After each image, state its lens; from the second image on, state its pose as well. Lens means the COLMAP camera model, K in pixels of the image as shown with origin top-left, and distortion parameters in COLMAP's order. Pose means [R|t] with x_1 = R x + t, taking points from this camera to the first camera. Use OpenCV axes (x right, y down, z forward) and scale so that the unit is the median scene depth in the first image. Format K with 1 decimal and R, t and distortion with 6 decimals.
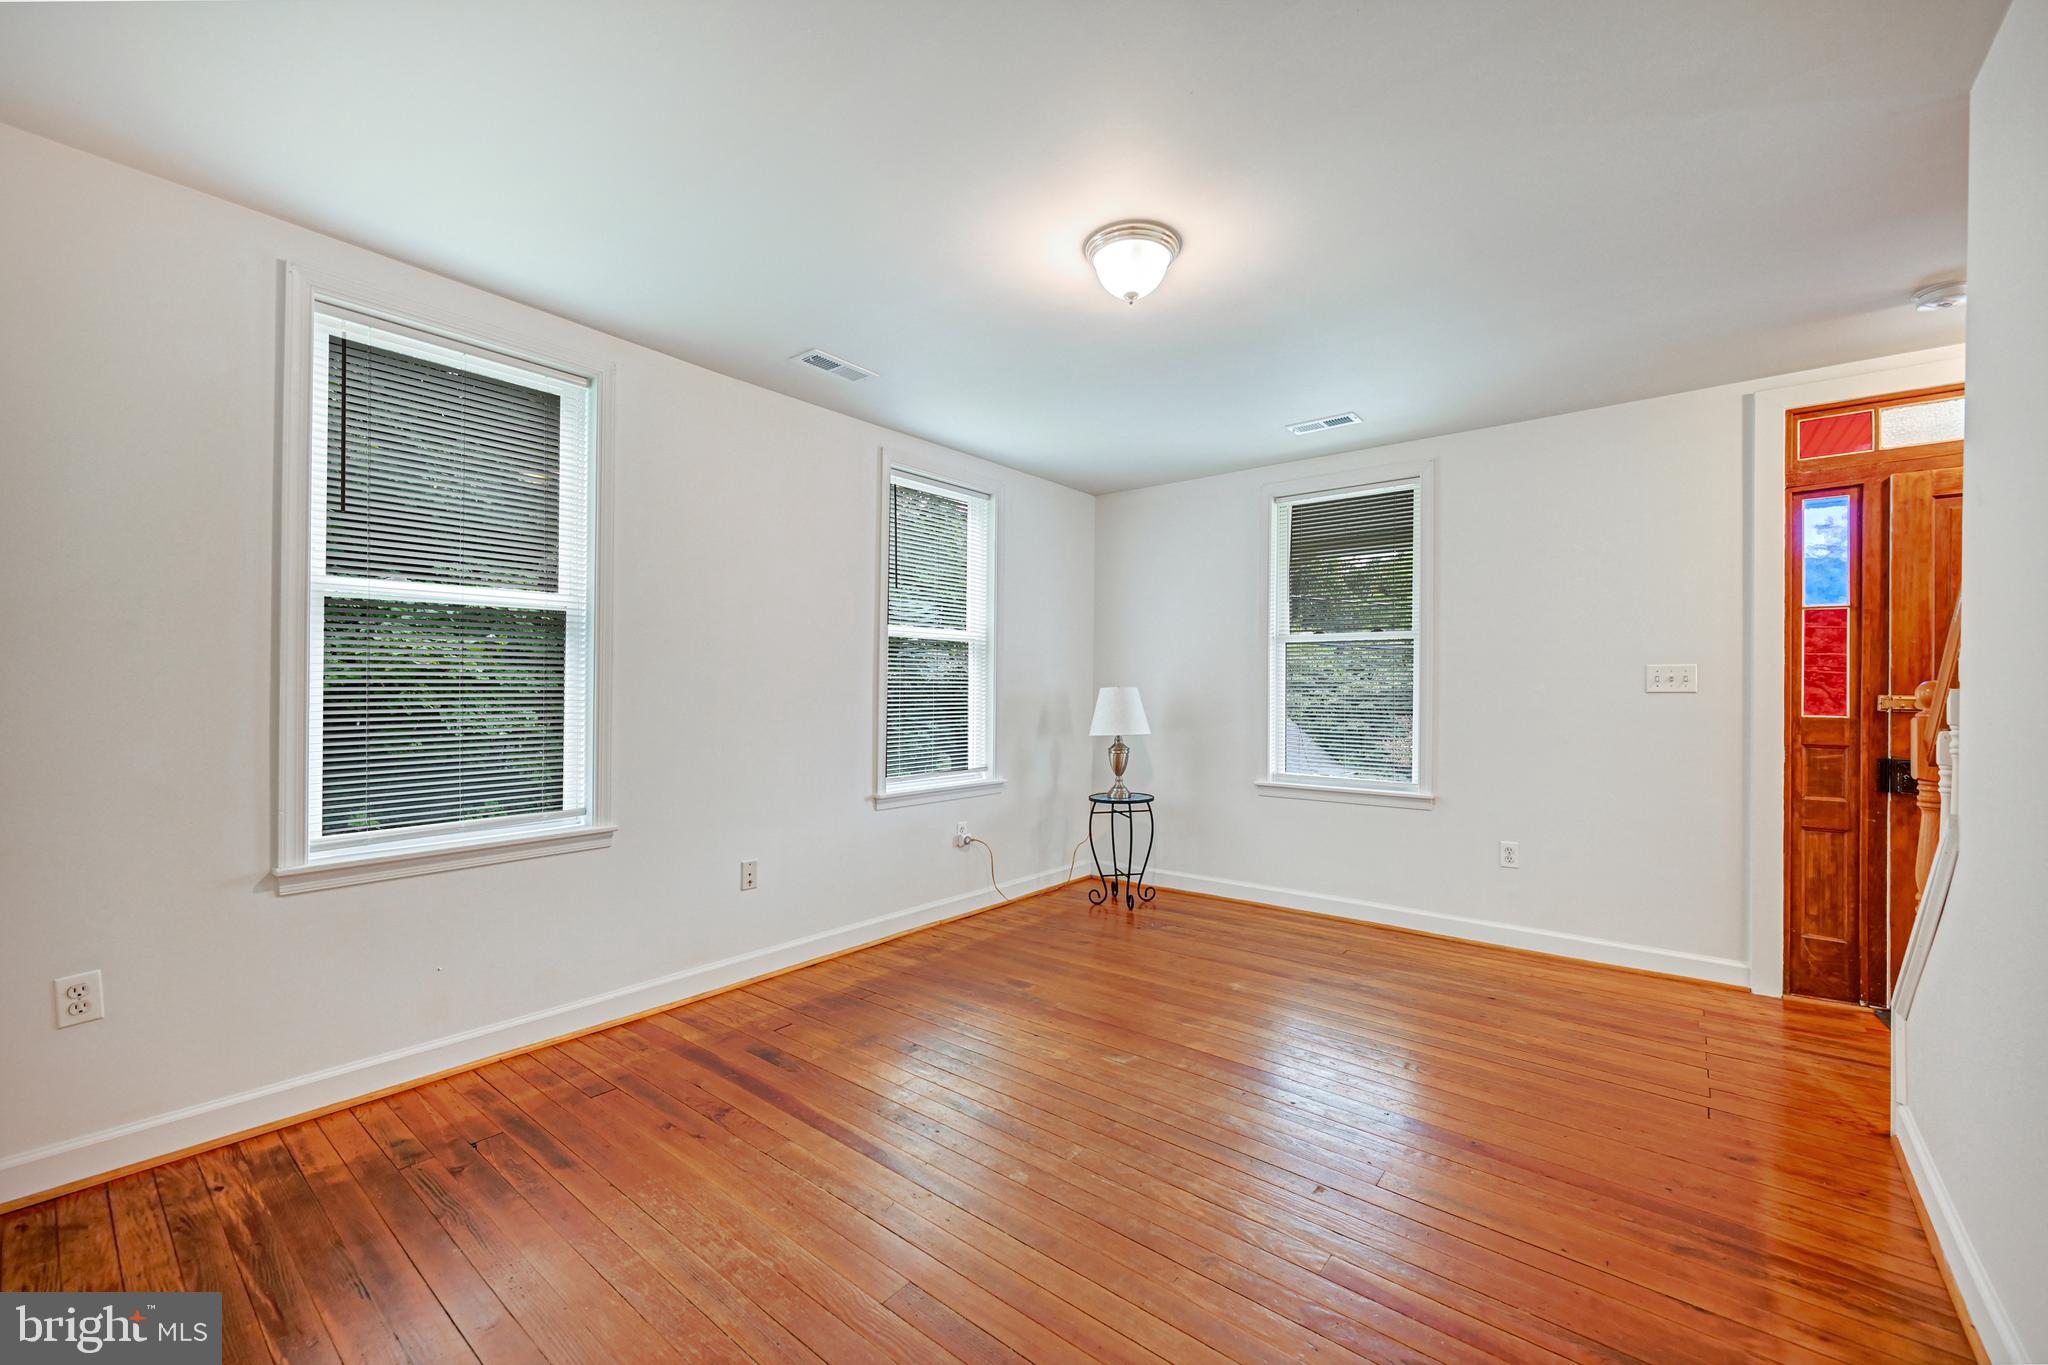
lens RADIAL K [[800.1, 0, 1041.4], [0, 800.1, 689.7], [0, 0, 1]] dist [-0.003782, 0.001192]
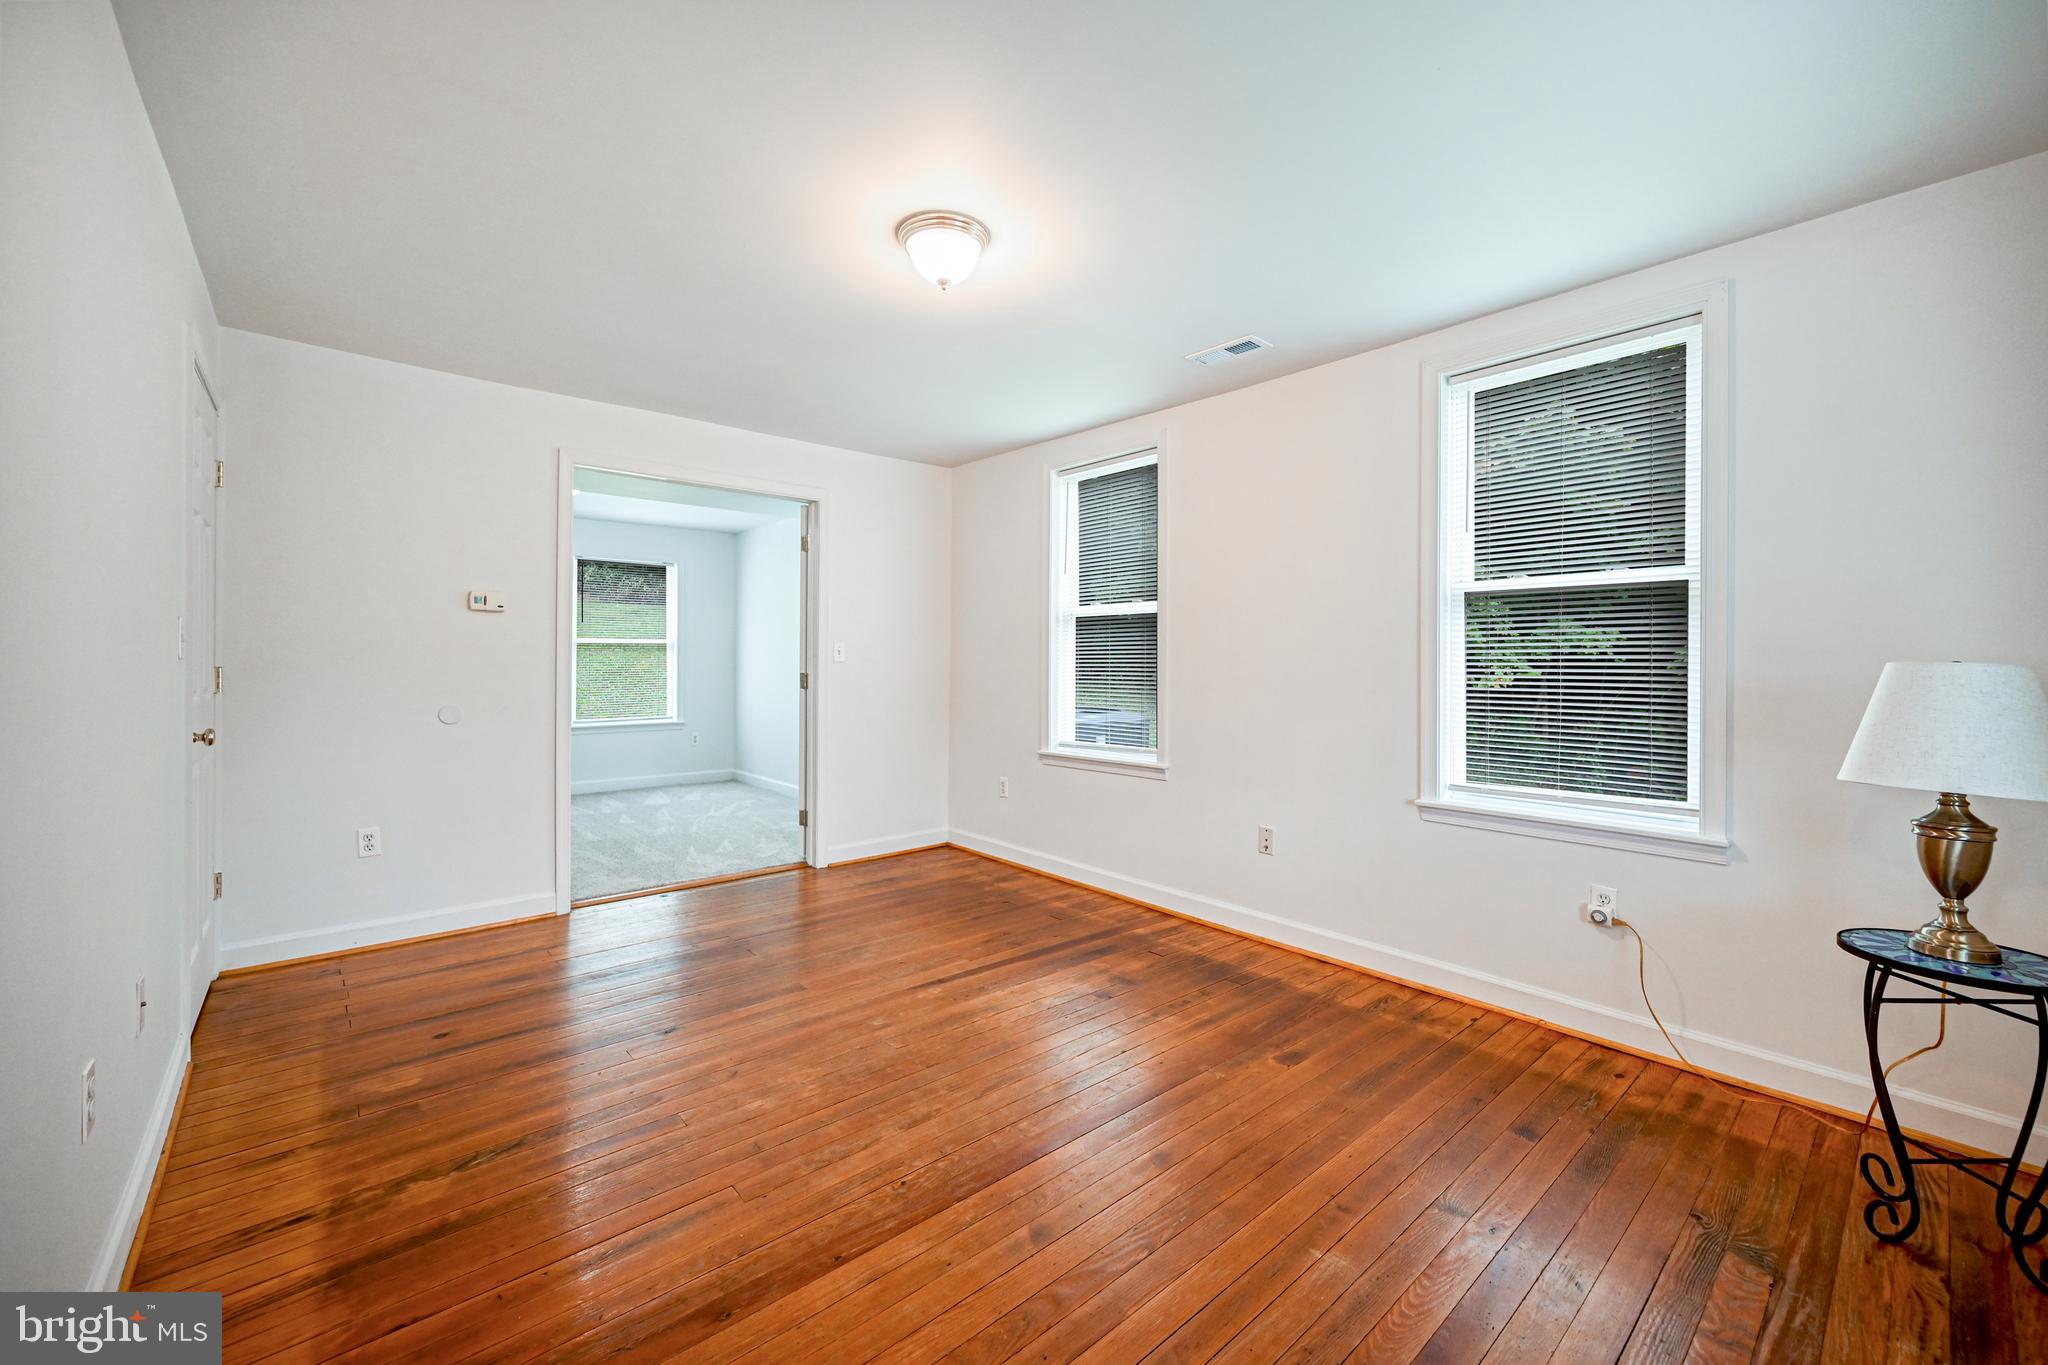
lens RADIAL K [[800.1, 0, 1017.7], [0, 800.1, 663.9], [0, 0, 1]] dist [-0.003782, 0.001192]
pose [[-0.177687, -0.005150, -0.984074, 0.716687], [-0.008063, 0.999960, -0.003777, 0.002677], [0.984054, 0.007264, -0.177721, 0.830074]]
